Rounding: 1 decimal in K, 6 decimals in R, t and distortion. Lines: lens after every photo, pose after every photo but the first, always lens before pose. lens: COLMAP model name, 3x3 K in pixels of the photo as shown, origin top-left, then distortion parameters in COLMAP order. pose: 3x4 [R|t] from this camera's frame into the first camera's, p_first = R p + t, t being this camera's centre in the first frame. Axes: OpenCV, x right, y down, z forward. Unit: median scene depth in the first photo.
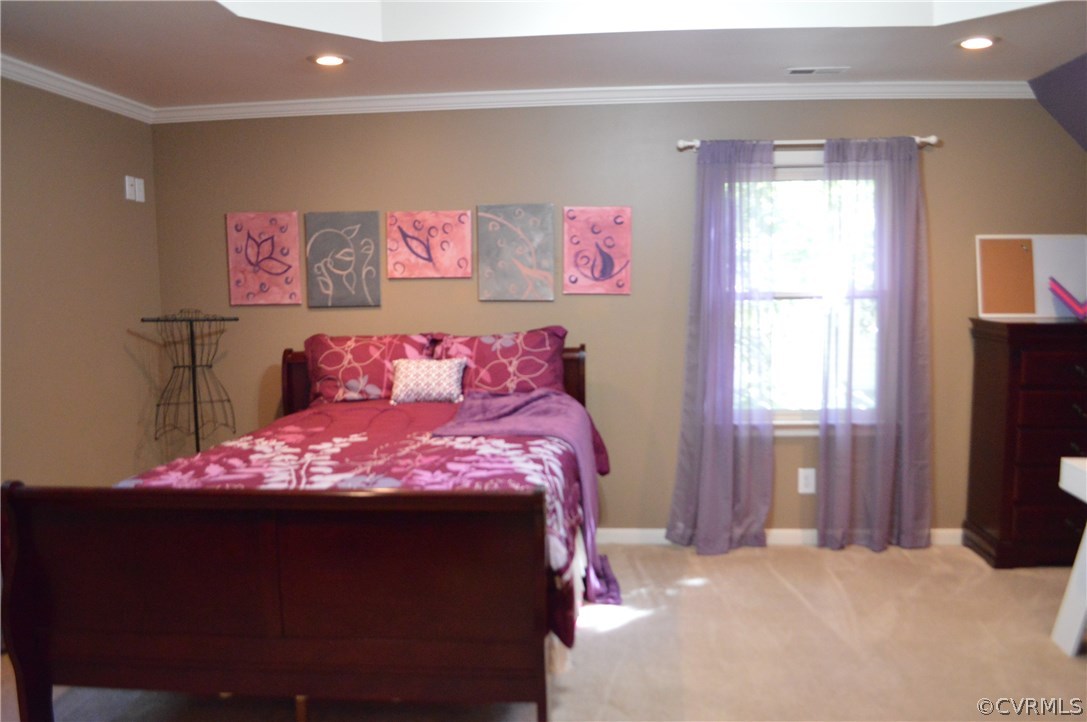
lens RADIAL K [[862.8, 0, 543.2], [0, 862.8, 376.5], [0, 0, 1]] dist [-0.088864, 0.002793]
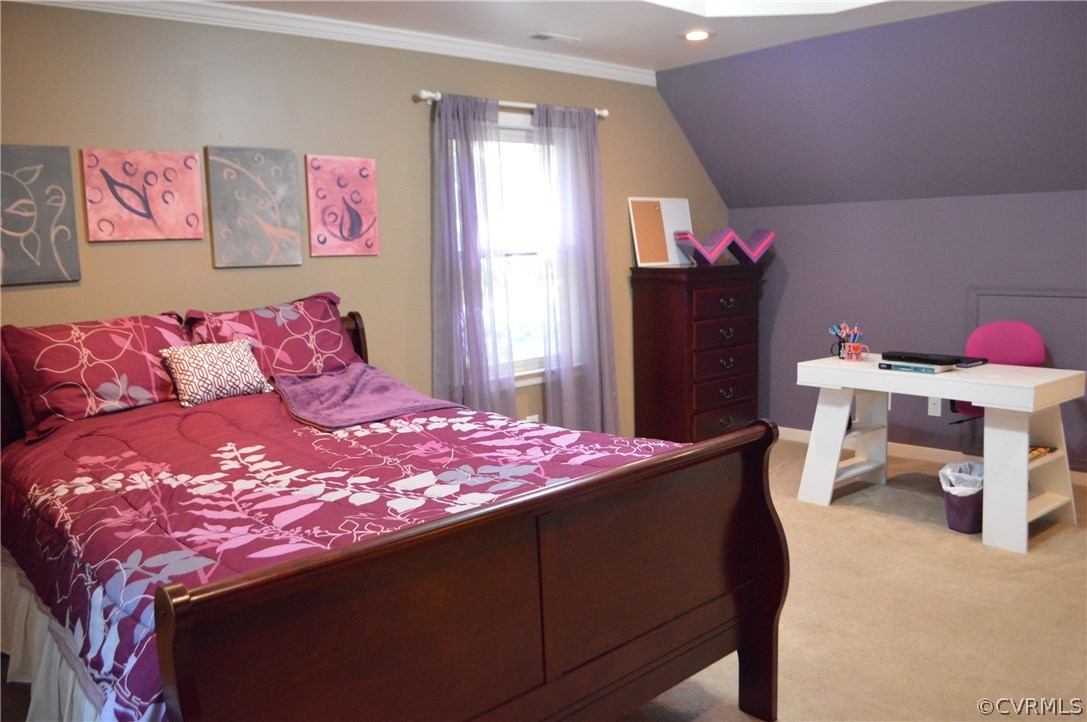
lens RADIAL K [[862.8, 0, 543.2], [0, 862.8, 376.5], [0, 0, 1]] dist [-0.088864, 0.002793]
pose [[0.677245, -0.118524, 0.726149, -0.456675], [0.107701, 0.992278, 0.061514, -0.004996], [-0.727833, 0.036547, 0.684780, 0.255771]]
